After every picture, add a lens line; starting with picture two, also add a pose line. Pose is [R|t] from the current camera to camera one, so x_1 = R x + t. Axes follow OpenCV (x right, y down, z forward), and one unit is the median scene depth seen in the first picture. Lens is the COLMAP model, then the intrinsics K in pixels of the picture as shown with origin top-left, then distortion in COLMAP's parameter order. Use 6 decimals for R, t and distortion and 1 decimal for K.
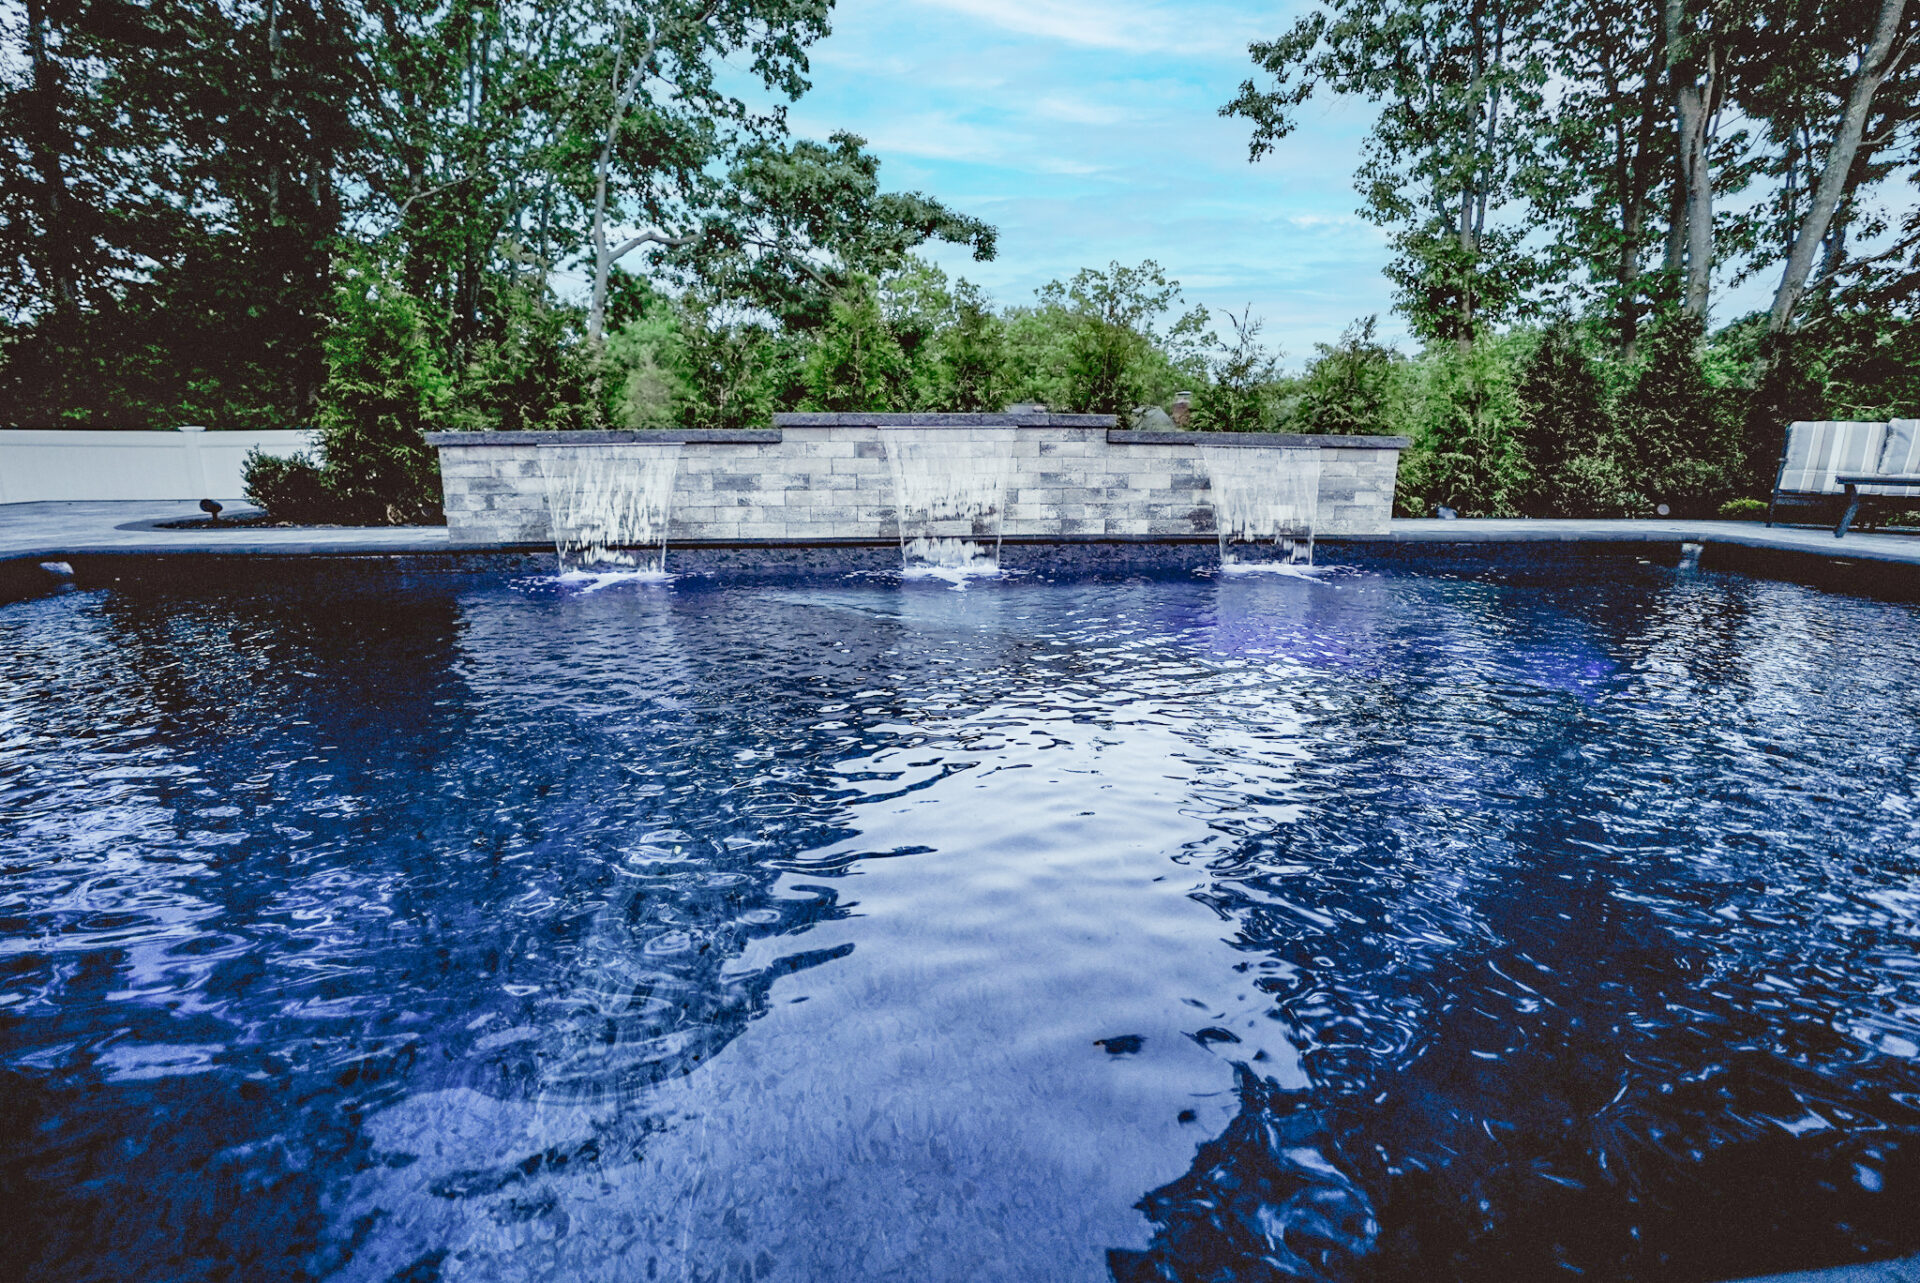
lens RADIAL K [[881.6, 0, 972.1], [0, 881.6, 704.9], [0, 0, 1]] dist [-0.060416, 0.024618]
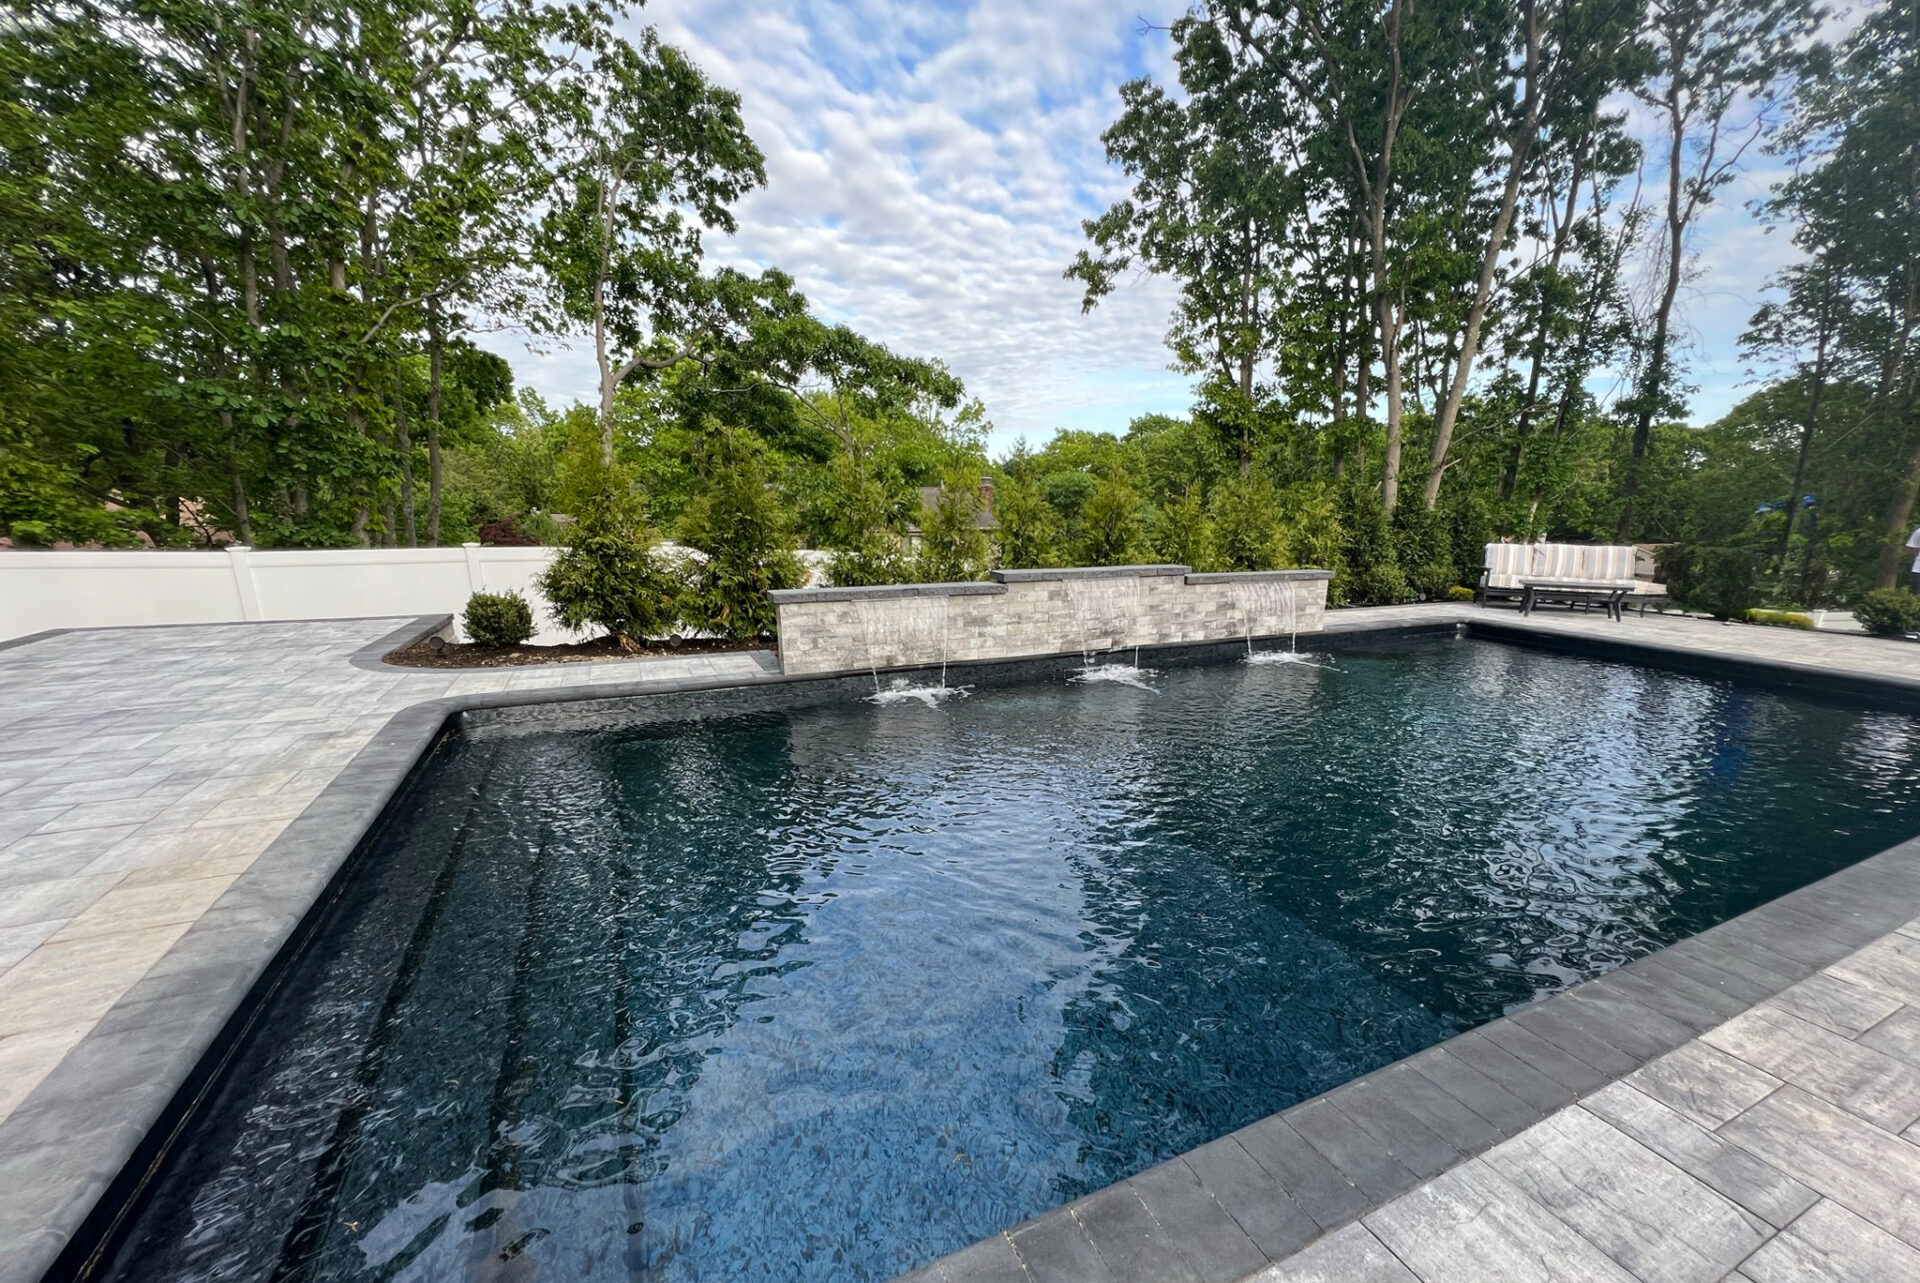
lens RADIAL K [[800.2, 0, 961.4], [0, 800.2, 755.4], [0, 0, 1]] dist [-0.000004, -0.000091]
pose [[0.948474, -0.091700, 0.303295, -0.433022], [0.083221, 0.995696, 0.040794, -0.053664], [-0.305731, -0.013451, 0.952023, -0.155462]]
